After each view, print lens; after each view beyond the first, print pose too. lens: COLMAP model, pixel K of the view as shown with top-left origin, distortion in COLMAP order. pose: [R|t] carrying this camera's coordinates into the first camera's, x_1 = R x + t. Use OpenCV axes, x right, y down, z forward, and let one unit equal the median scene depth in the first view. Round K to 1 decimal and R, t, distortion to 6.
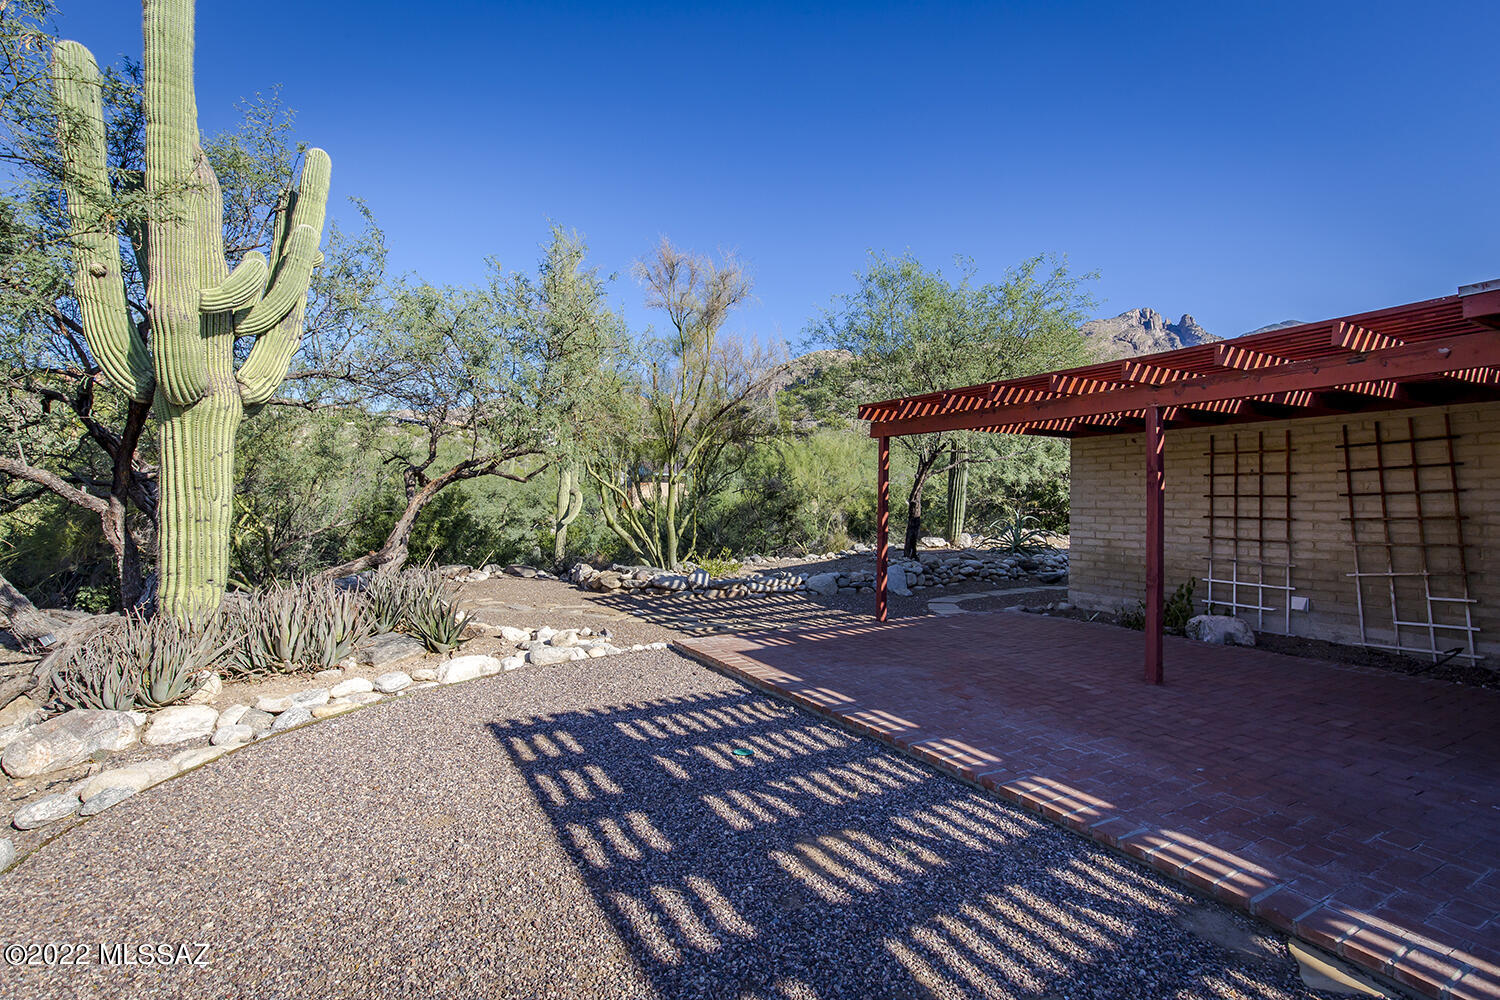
lens RADIAL K [[678.5, 0, 750.5], [0, 678.5, 503.5], [0, 0, 1]] dist [0.000715, 0.000434]
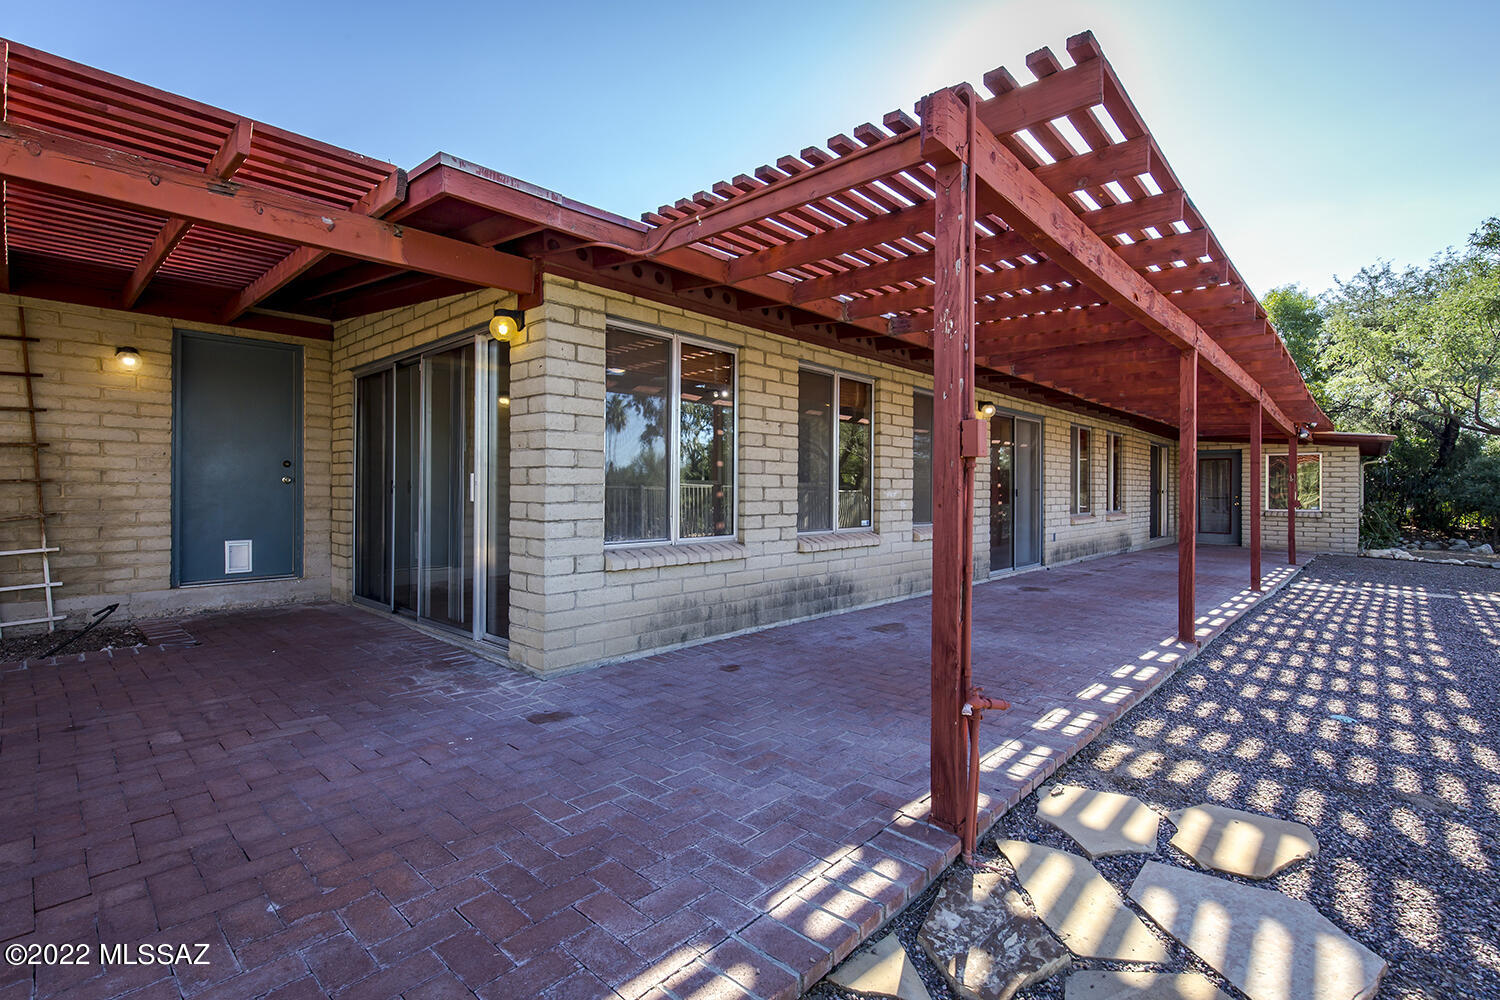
lens RADIAL K [[678.5, 0, 744.7], [0, 678.5, 490.6], [0, 0, 1]] dist [0.000715, 0.000434]
pose [[-0.300896, -0.024845, 0.953333, 0.057137], [-0.019617, 0.999610, 0.019859, 0.042448], [-0.953455, -0.012726, -0.301266, 0.466330]]
